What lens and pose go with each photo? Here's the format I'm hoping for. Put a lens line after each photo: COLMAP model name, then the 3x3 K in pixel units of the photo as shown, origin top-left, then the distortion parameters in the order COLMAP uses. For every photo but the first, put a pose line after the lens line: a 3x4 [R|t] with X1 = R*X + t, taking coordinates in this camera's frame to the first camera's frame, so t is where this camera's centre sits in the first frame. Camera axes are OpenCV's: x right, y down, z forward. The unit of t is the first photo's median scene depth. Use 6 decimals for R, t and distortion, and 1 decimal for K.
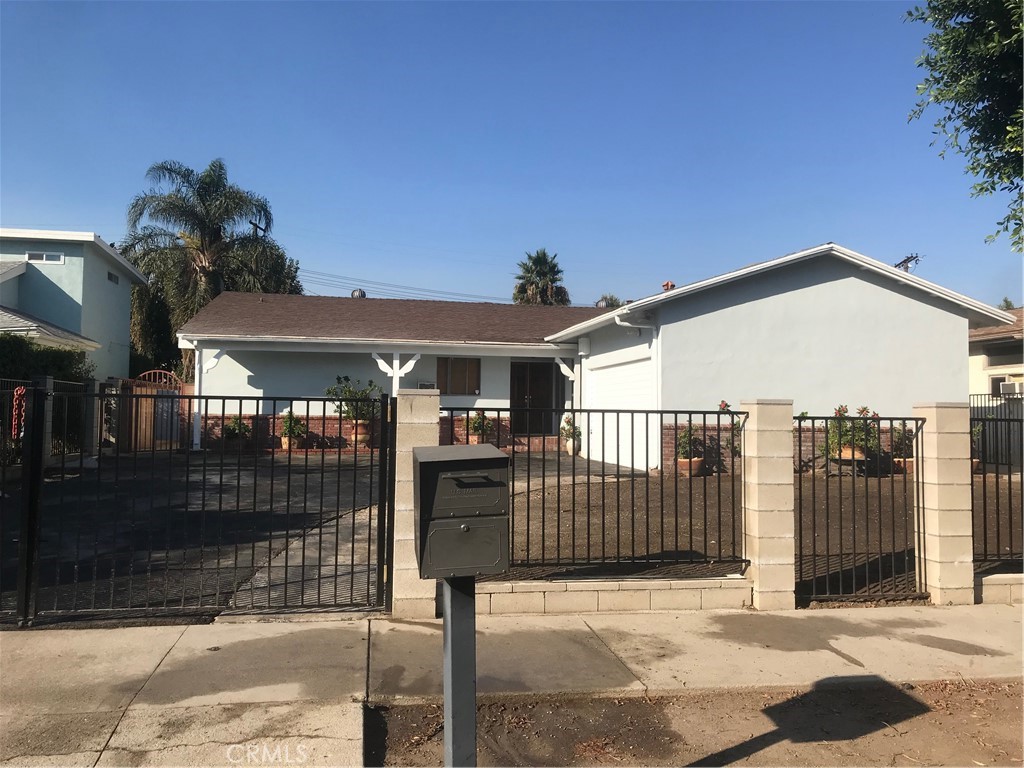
lens RADIAL K [[830.4, 0, 512.0], [0, 830.4, 384.0], [0, 0, 1]] dist [0.101268, -0.212587]
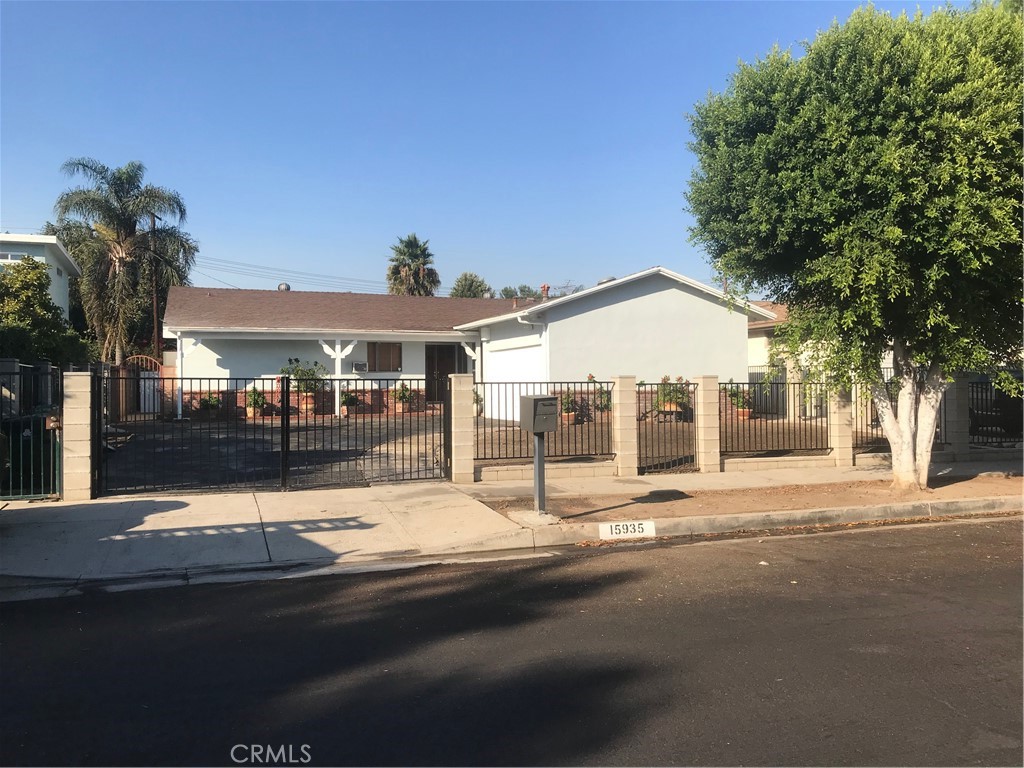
lens RADIAL K [[830.4, 0, 512.0], [0, 830.4, 384.0], [0, 0, 1]] dist [0.101268, -0.212587]
pose [[0.984160, -0.018307, 0.176332, -0.103210], [0.012182, 0.999286, 0.035756, -0.011800], [-0.176861, -0.033042, 0.983681, -0.304972]]
